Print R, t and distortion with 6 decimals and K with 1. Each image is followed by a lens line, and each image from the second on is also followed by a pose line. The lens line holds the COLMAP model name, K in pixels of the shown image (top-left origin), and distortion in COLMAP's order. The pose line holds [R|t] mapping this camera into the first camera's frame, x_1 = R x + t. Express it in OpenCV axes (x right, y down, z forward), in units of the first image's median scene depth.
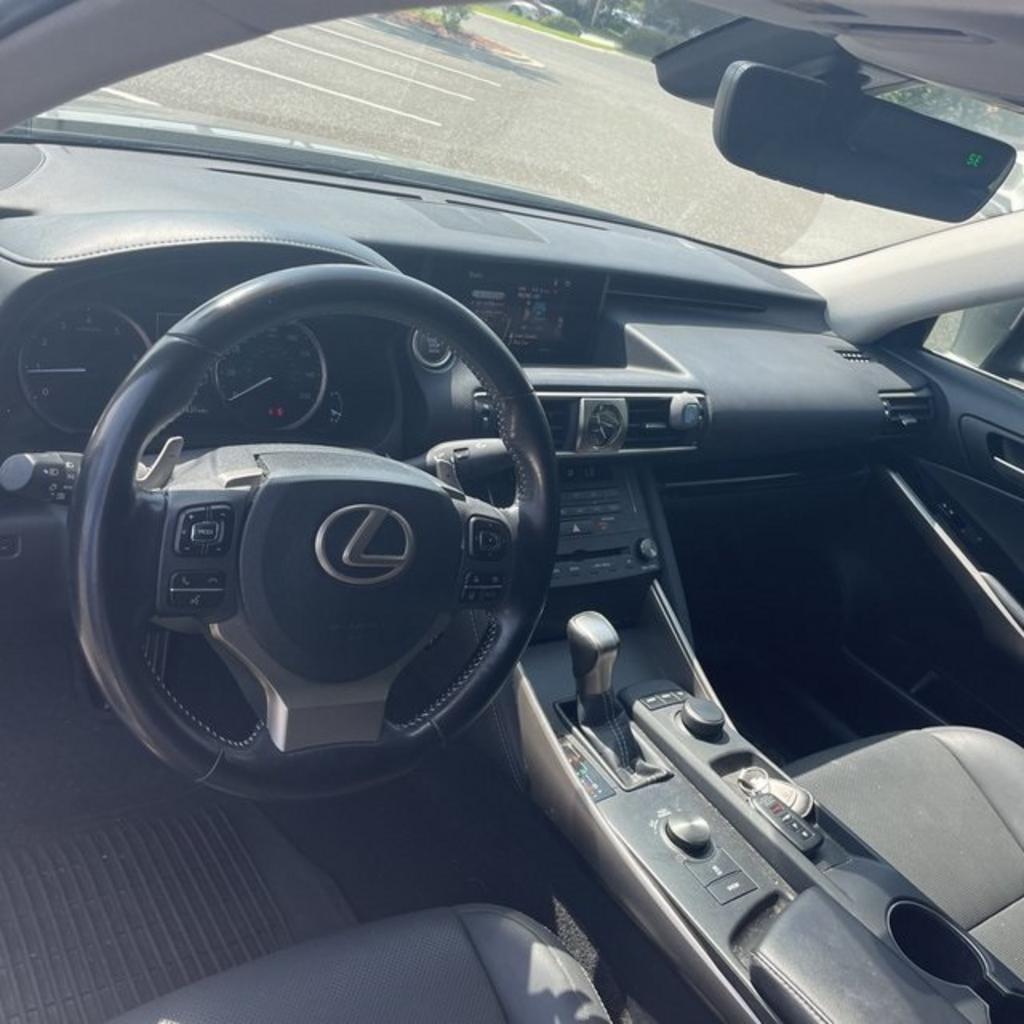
lens RADIAL K [[1028.5, 0, 512.0], [0, 1028.5, 512.0], [0, 0, 1]] dist [0.088700, -0.125760]
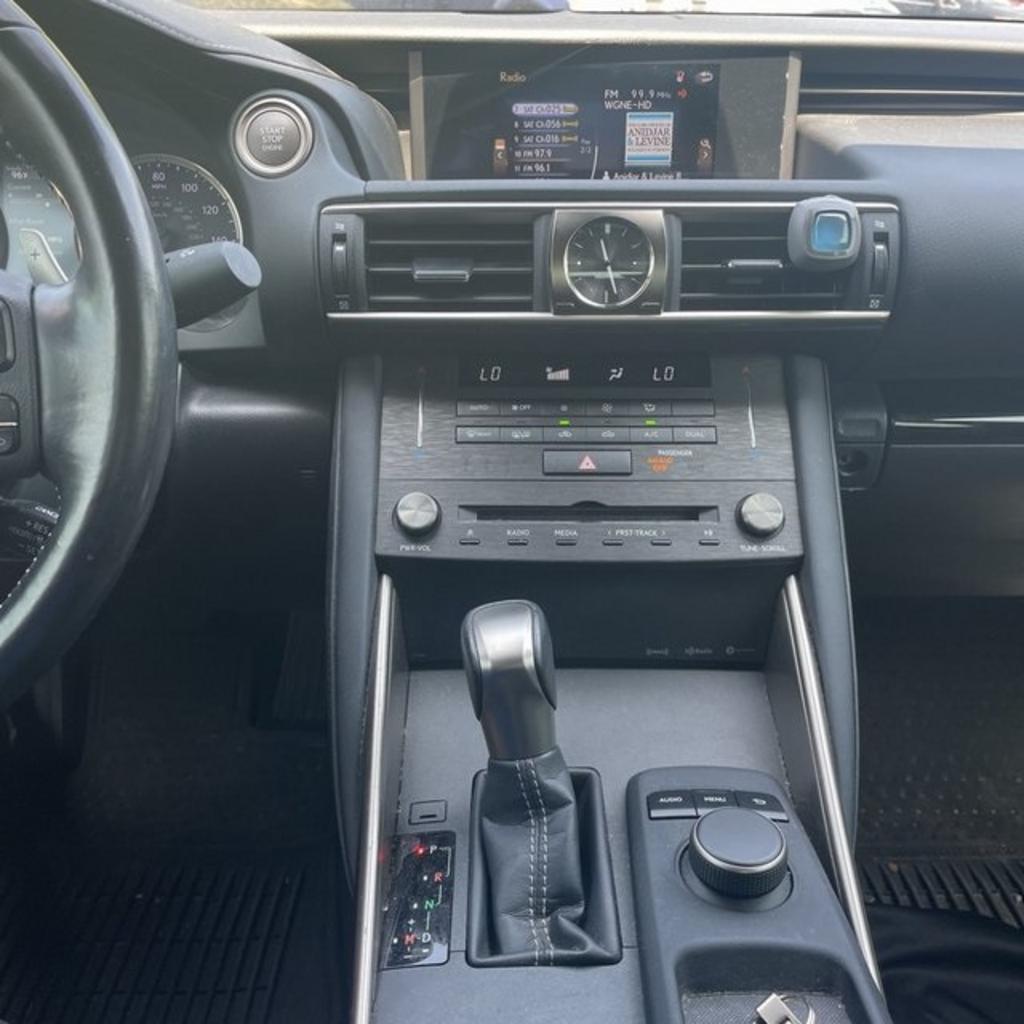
lens RADIAL K [[1028.5, 0, 512.0], [0, 1028.5, 512.0], [0, 0, 1]] dist [0.088700, -0.125760]
pose [[0.797956, 0.002985, -0.602708, 0.354410], [-0.056505, 0.995954, -0.069878, 0.081081], [0.600061, 0.089815, 0.794896, 0.526329]]
